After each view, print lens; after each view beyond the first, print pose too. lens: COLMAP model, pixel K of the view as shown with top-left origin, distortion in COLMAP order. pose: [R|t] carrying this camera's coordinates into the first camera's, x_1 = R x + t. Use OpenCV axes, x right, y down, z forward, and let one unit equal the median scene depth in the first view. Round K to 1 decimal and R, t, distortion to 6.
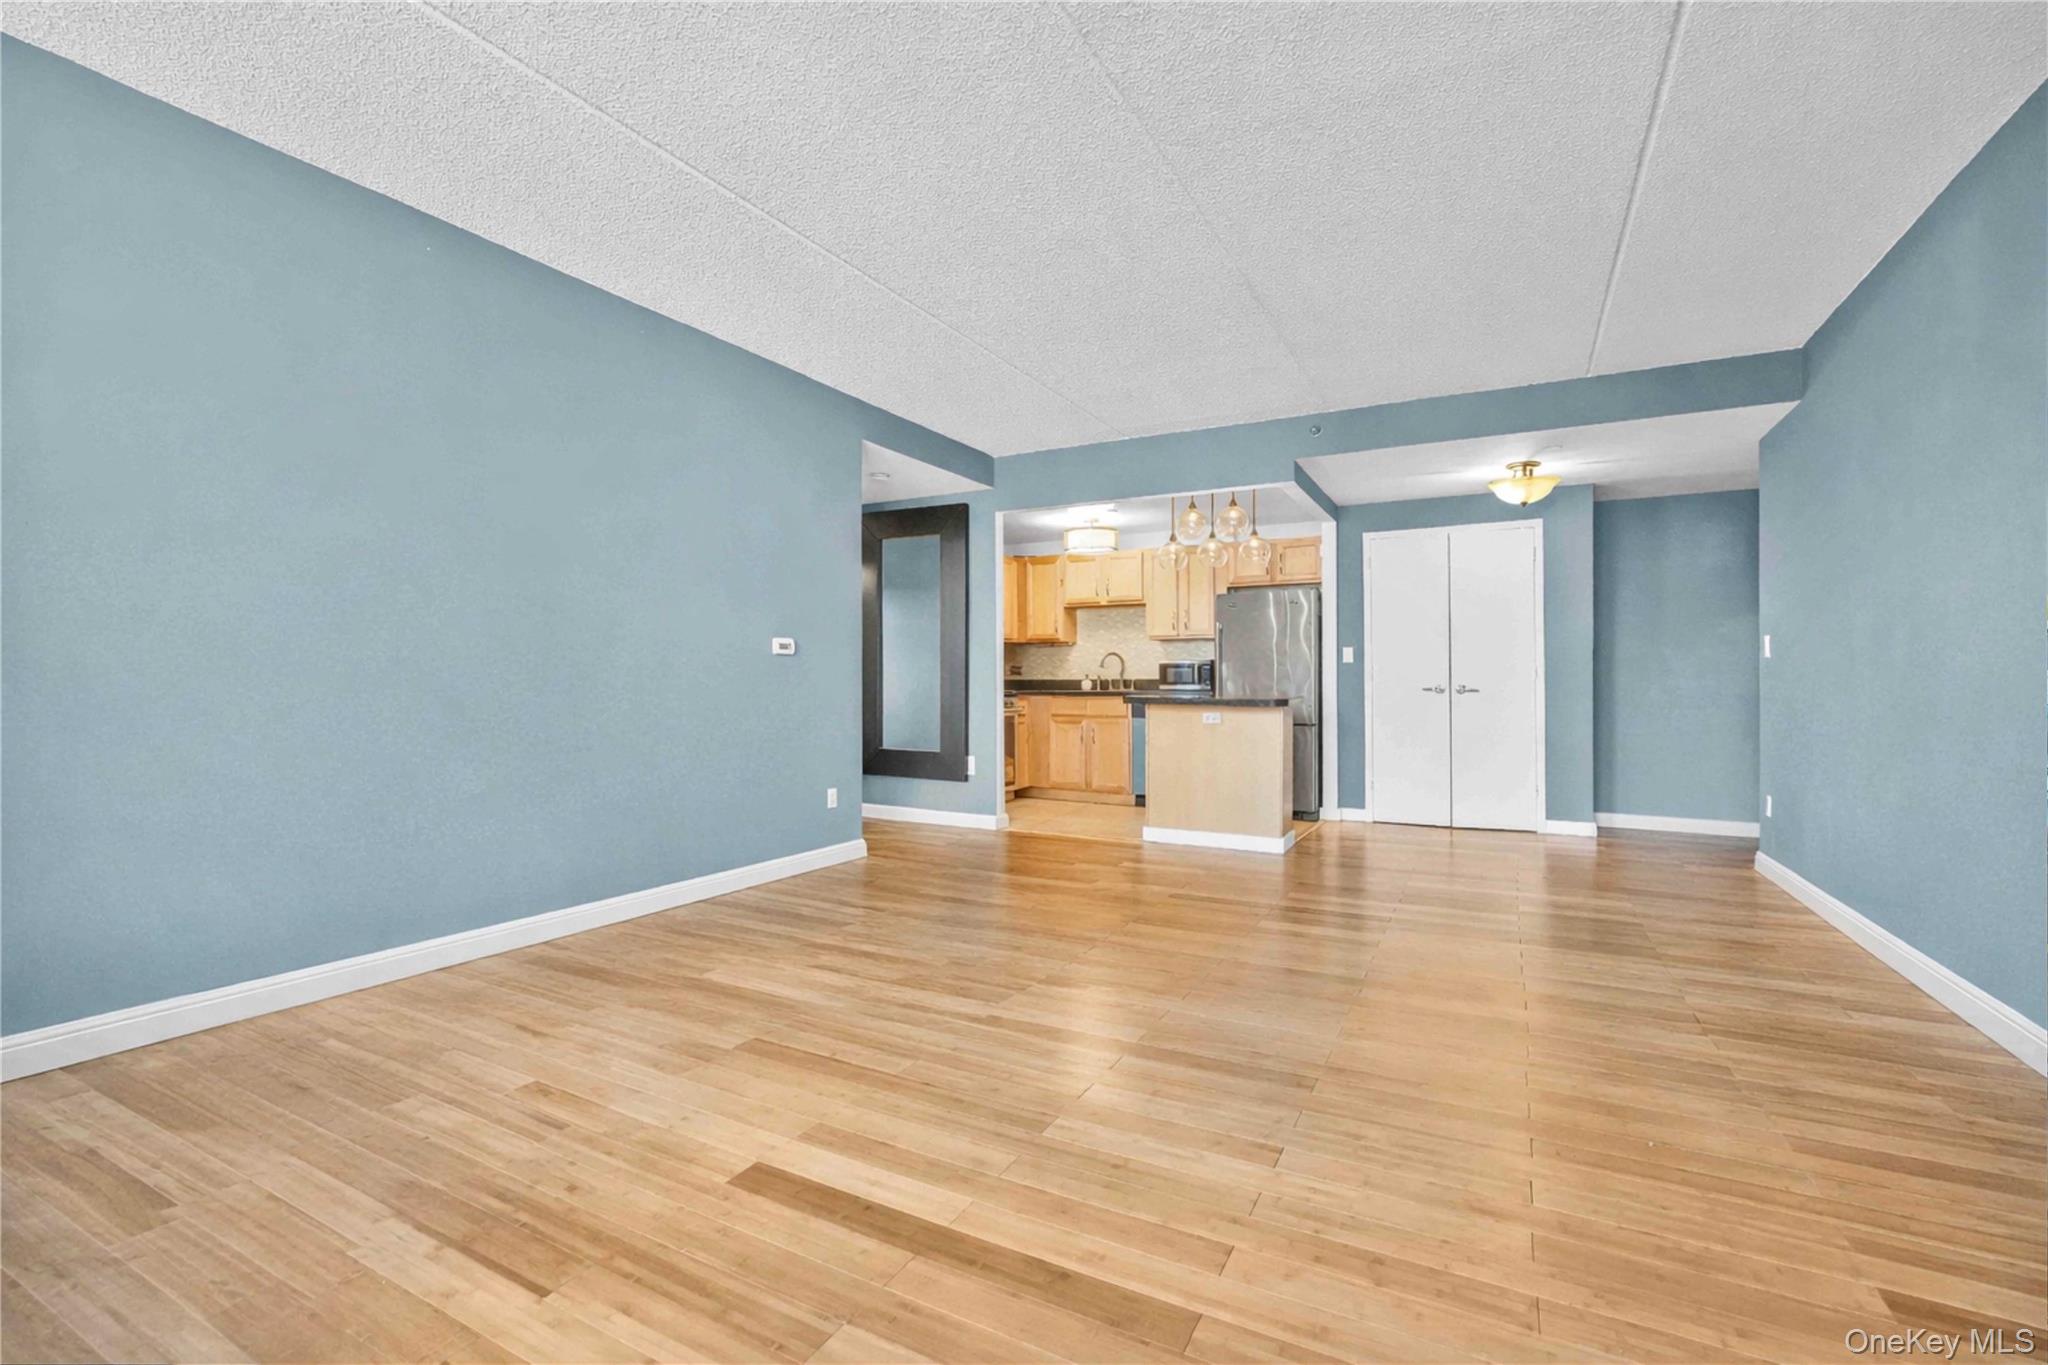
lens RADIAL K [[917.3, 0, 1024.0], [0, 917.3, 682.5], [0, 0, 1]] dist [0.000597, 0.000388]
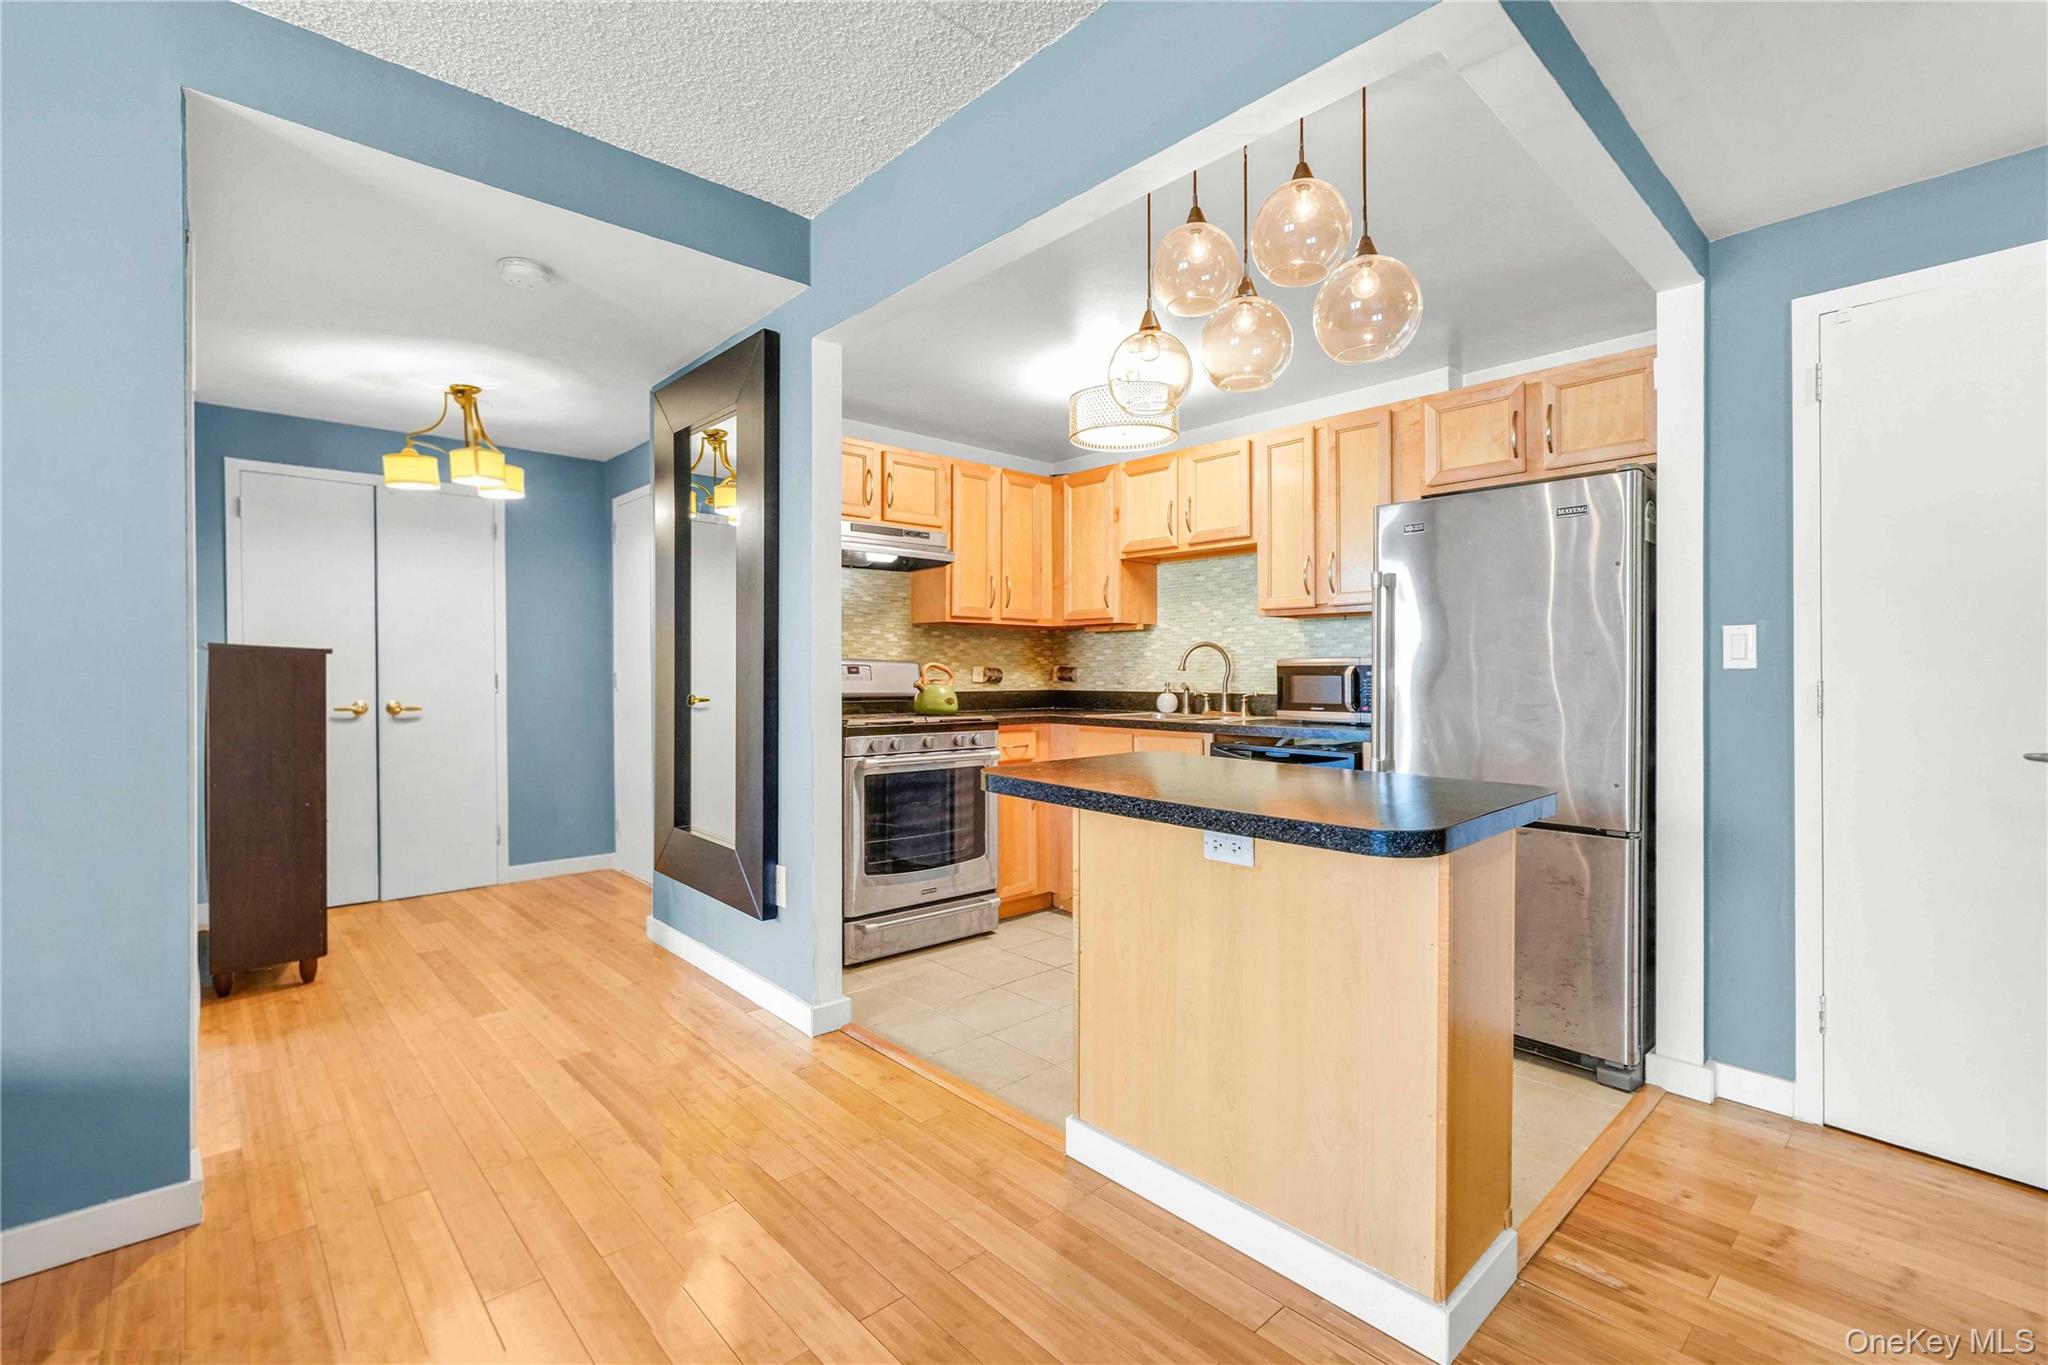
lens RADIAL K [[1033.8, 0, 941.7], [0, 1033.8, 681.4], [0, 0, 1]] dist [-0.000219, 0.000123]
pose [[0.948587, 0.004328, -0.316488, 0.188527], [-0.002153, 0.999972, 0.007220, -0.019262], [0.316511, -0.006168, 0.948569, 0.526906]]
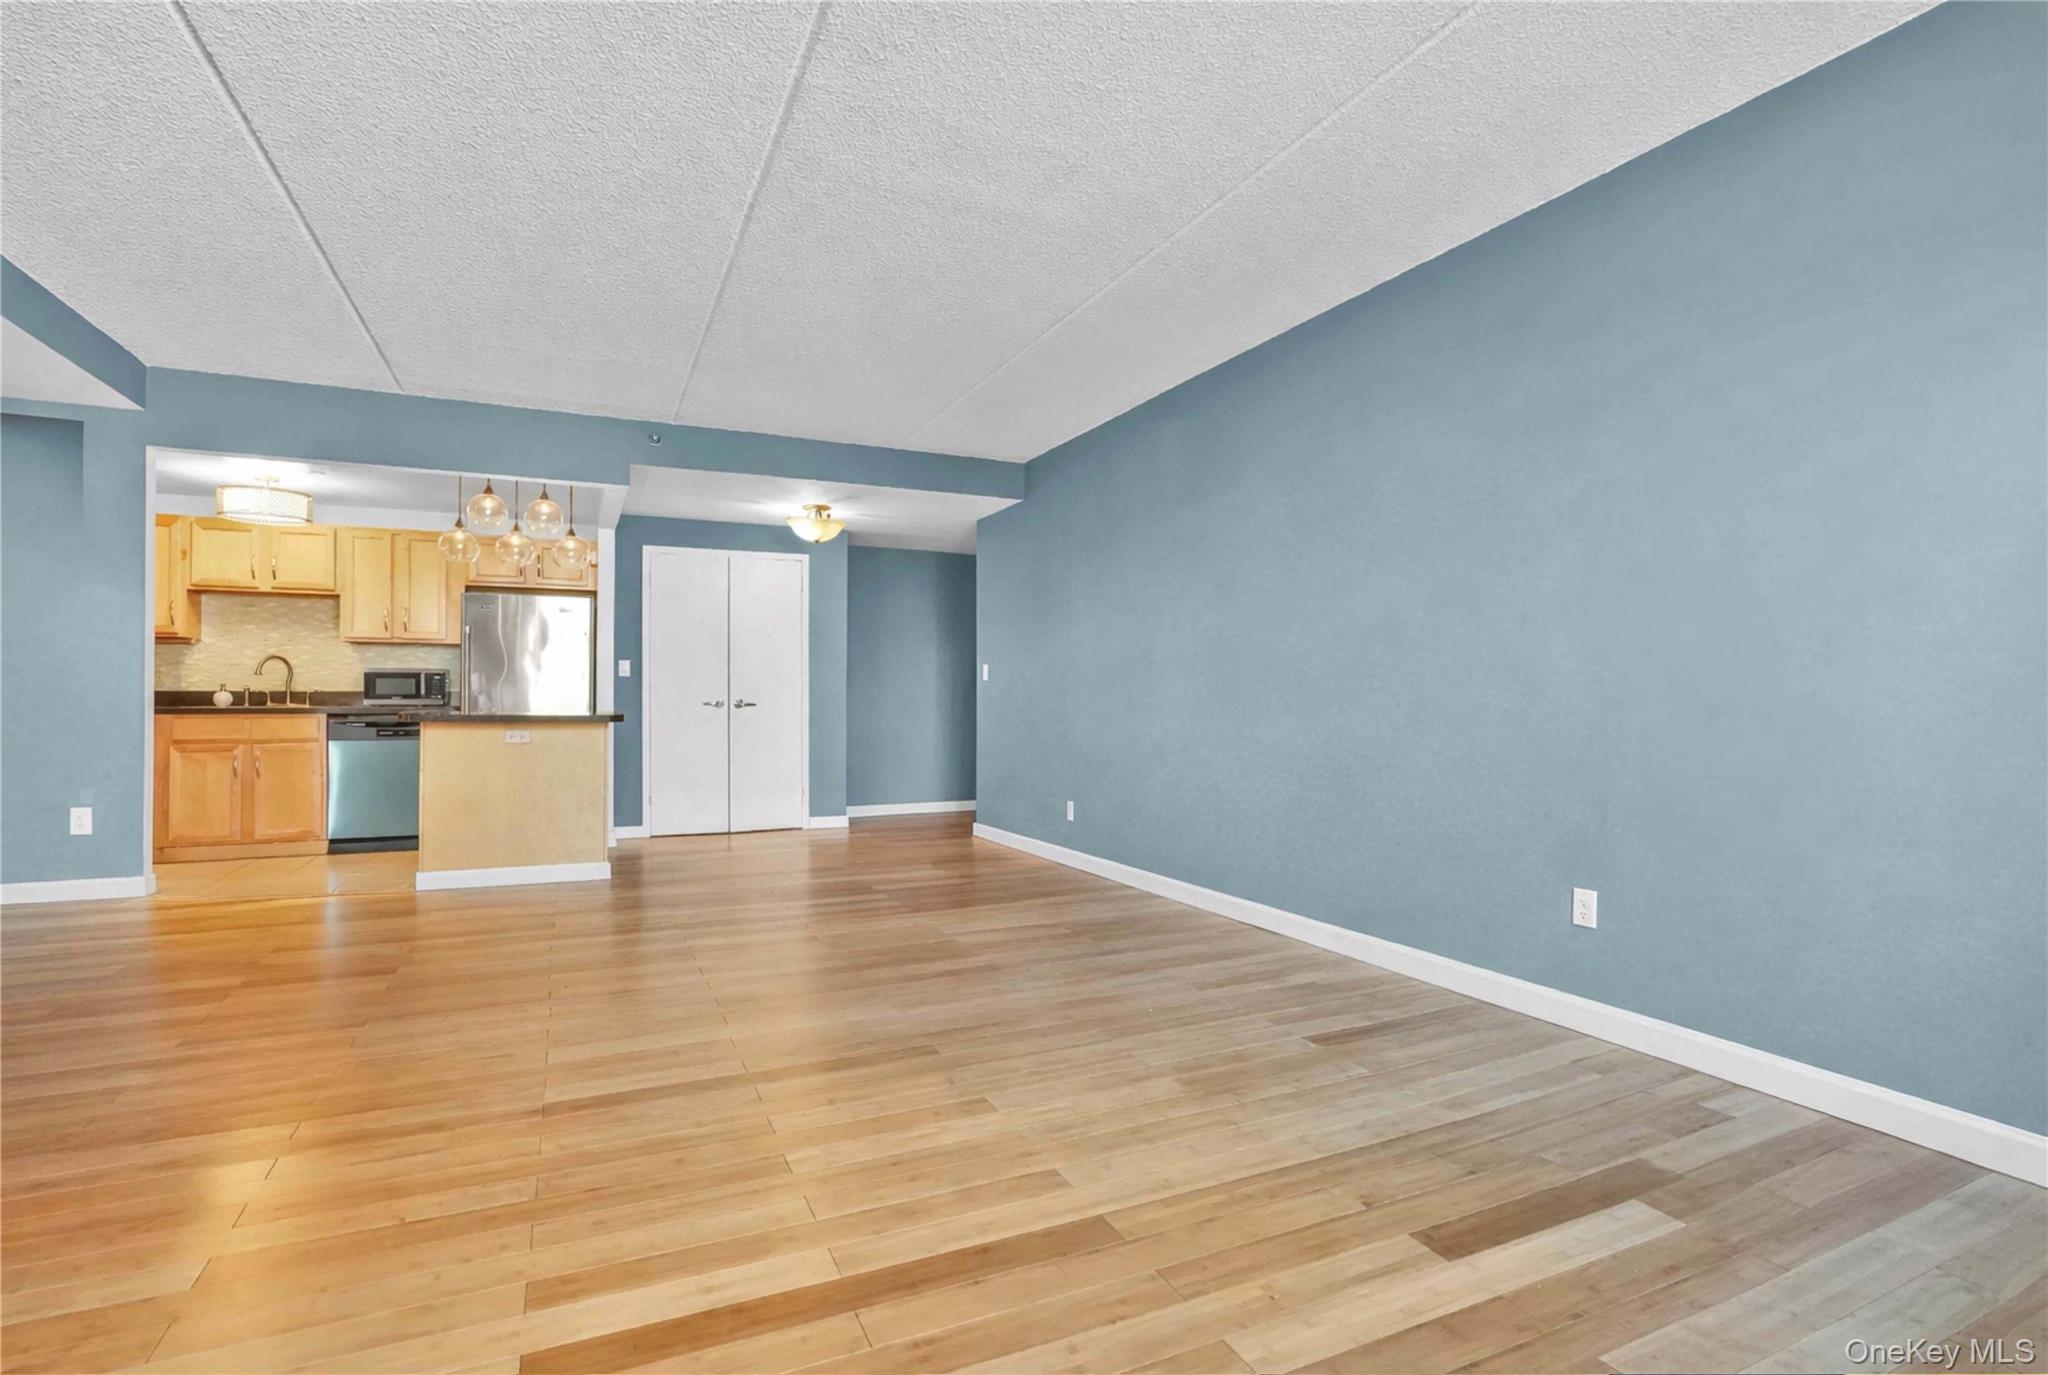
lens RADIAL K [[931.3, 0, 1024.0], [0, 931.3, 687.5], [0, 0, 1]] dist [-0.009255, 0.000079]
pose [[0.615672, 0.011508, 0.787918, -0.166345], [-0.003256, 0.999922, -0.012060, 0.000843], [-0.787996, 0.004860, 0.615662, 0.062440]]
